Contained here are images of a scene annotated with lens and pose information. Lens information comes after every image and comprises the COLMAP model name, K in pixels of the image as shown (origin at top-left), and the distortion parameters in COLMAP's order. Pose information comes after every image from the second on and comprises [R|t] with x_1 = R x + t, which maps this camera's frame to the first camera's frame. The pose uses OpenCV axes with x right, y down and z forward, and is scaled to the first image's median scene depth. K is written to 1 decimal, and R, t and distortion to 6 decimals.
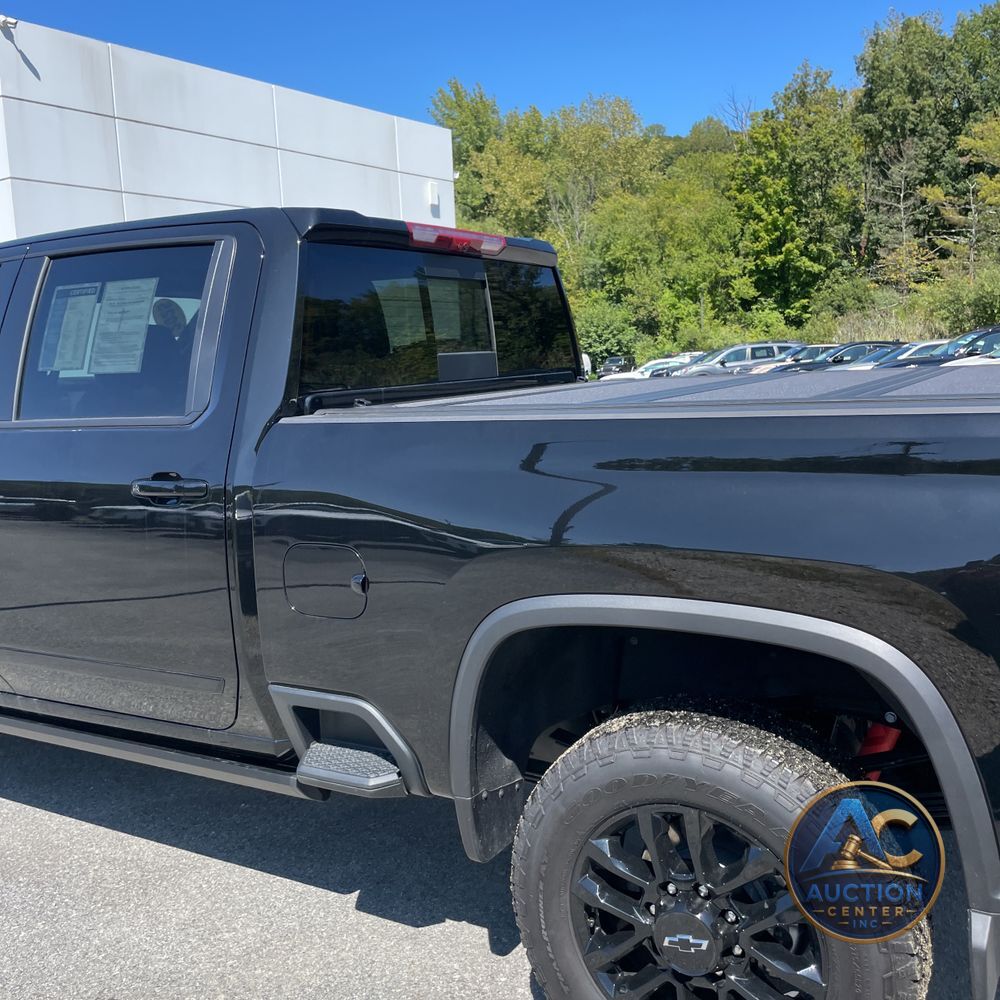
lens RADIAL K [[1014.5, 0, 518.4], [0, 1014.5, 492.2], [0, 0, 1]] dist [0.083371, -0.120467]
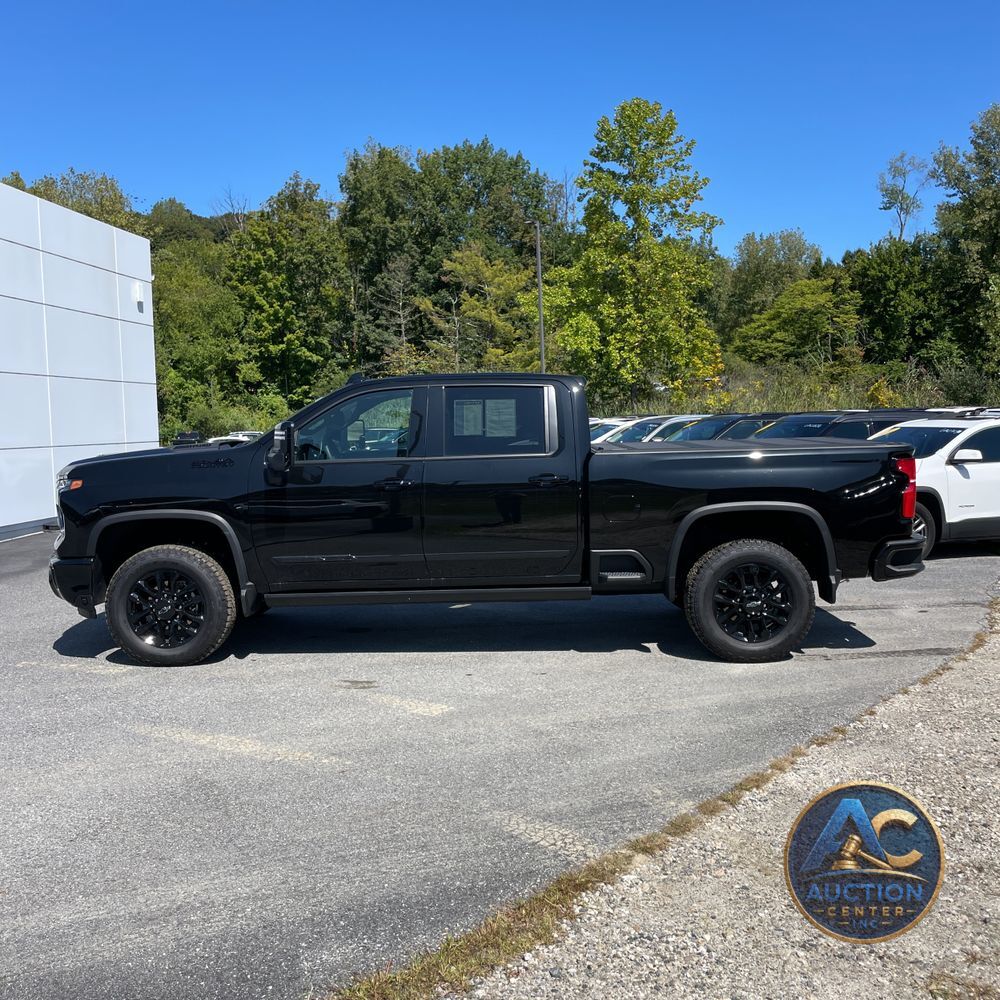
lens RADIAL K [[1014.6, 0, 500.0], [0, 1014.6, 500.0], [0, 0, 1]] dist [0.097670, -0.141657]
pose [[0.877931, -0.012793, 0.478617, -0.060825], [0.046634, 0.997175, -0.058888, 0.007040], [-0.476511, 0.074020, 0.876047, -0.044341]]
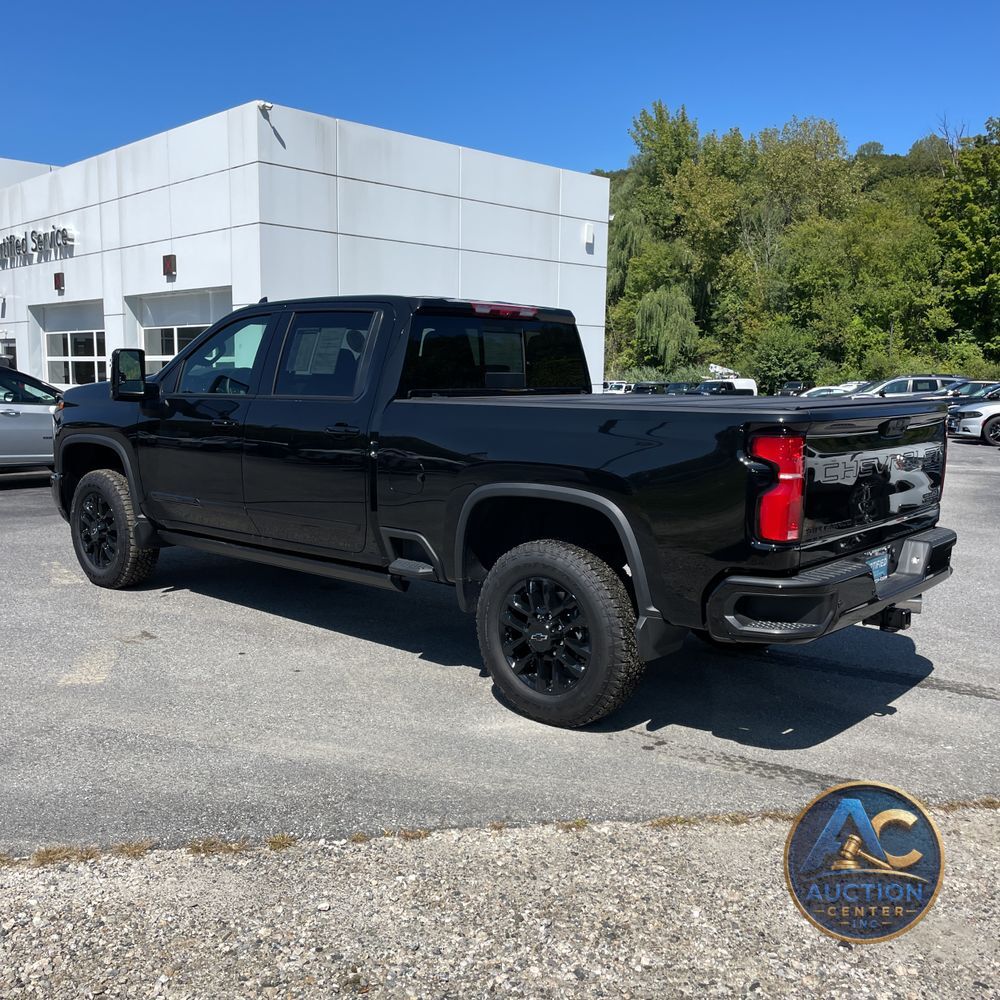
lens RADIAL K [[1018.3, 0, 491.9], [0, 1018.3, 502.3], [0, 0, 1]] dist [0.074164, -0.116490]
pose [[0.977056, 0.079745, -0.197492, 0.013392], [-0.080580, 0.996741, 0.003820, 0.003870], [0.197153, 0.012182, 0.980297, -0.034533]]
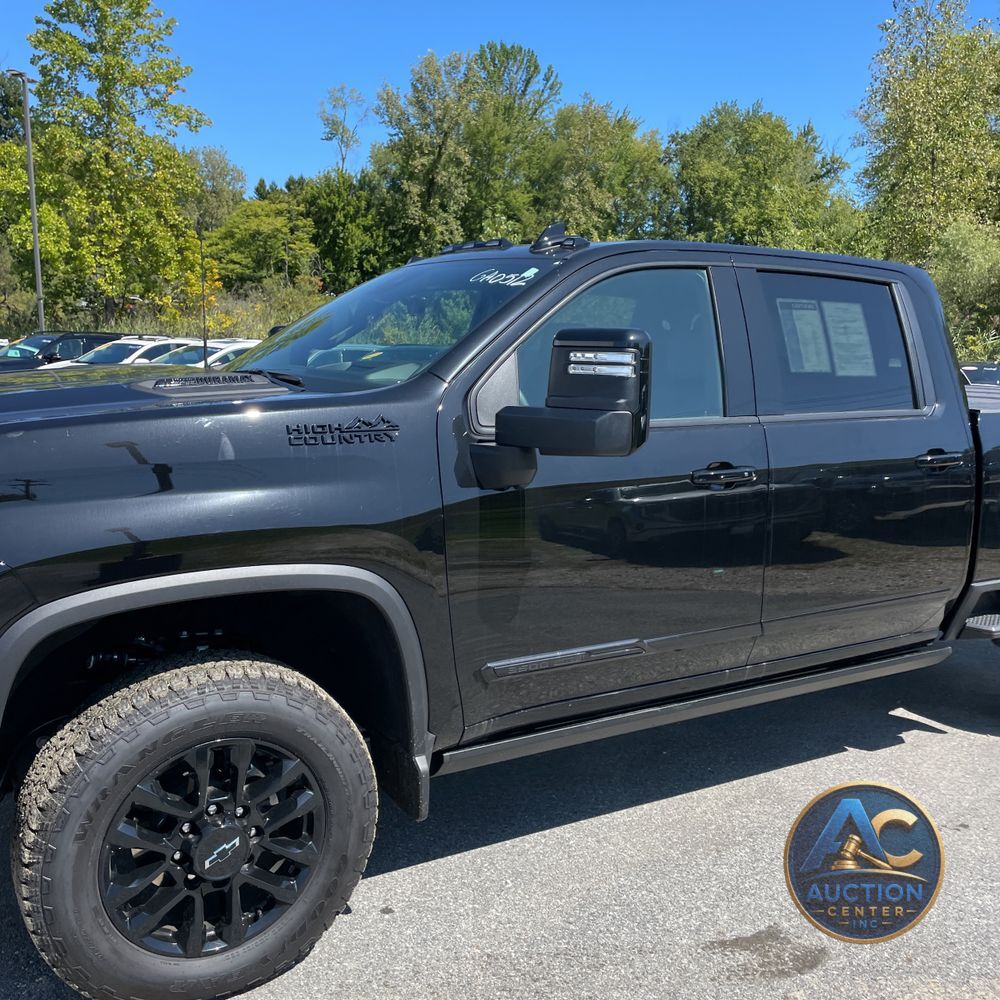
lens RADIAL K [[1014.6, 0, 500.0], [0, 1014.6, 500.0], [0, 0, 1]] dist [0.097670, -0.141657]
pose [[0.487056, -0.076057, 0.870052, -0.066552], [0.072980, 0.996261, 0.046236, -0.002086], [-0.870316, 0.040977, 0.490786, 0.029502]]
